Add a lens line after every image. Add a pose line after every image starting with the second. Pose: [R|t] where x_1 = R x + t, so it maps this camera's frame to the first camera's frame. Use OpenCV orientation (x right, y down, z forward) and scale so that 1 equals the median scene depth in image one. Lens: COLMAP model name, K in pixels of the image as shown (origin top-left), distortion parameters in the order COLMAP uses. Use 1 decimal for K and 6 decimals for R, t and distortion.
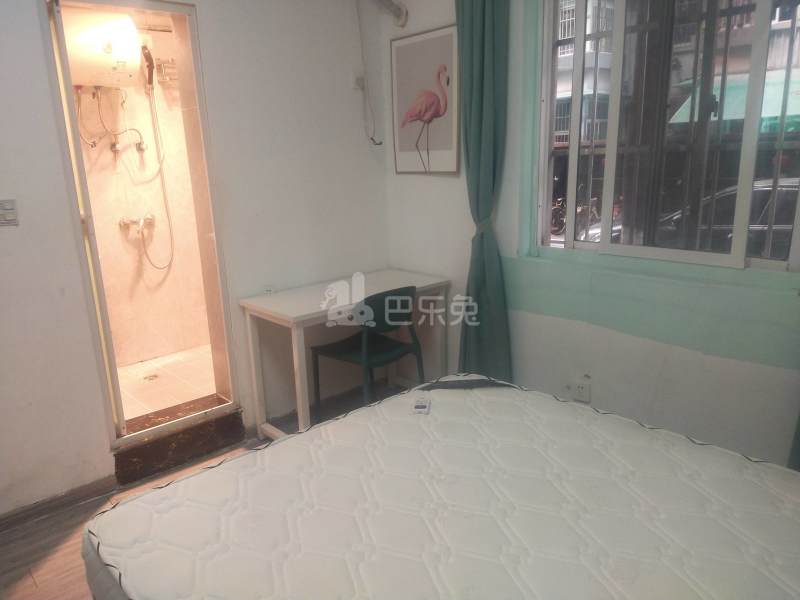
lens RADIAL K [[609.7, 0, 400.0], [0, 609.7, 300.0], [0, 0, 1]] dist [0.097201, -0.124230]
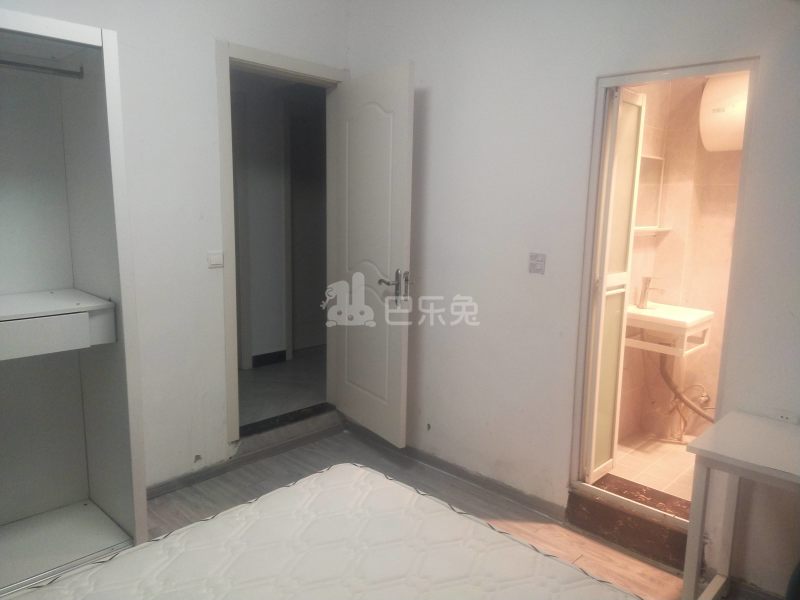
lens RADIAL K [[609.7, 0, 400.0], [0, 609.7, 300.0], [0, 0, 1]] dist [0.097201, -0.124230]
pose [[0.075400, 0.205790, -0.975687, 0.490871], [-0.268777, 0.946452, 0.178853, -0.178095], [0.960247, 0.248757, 0.126674, 0.473699]]
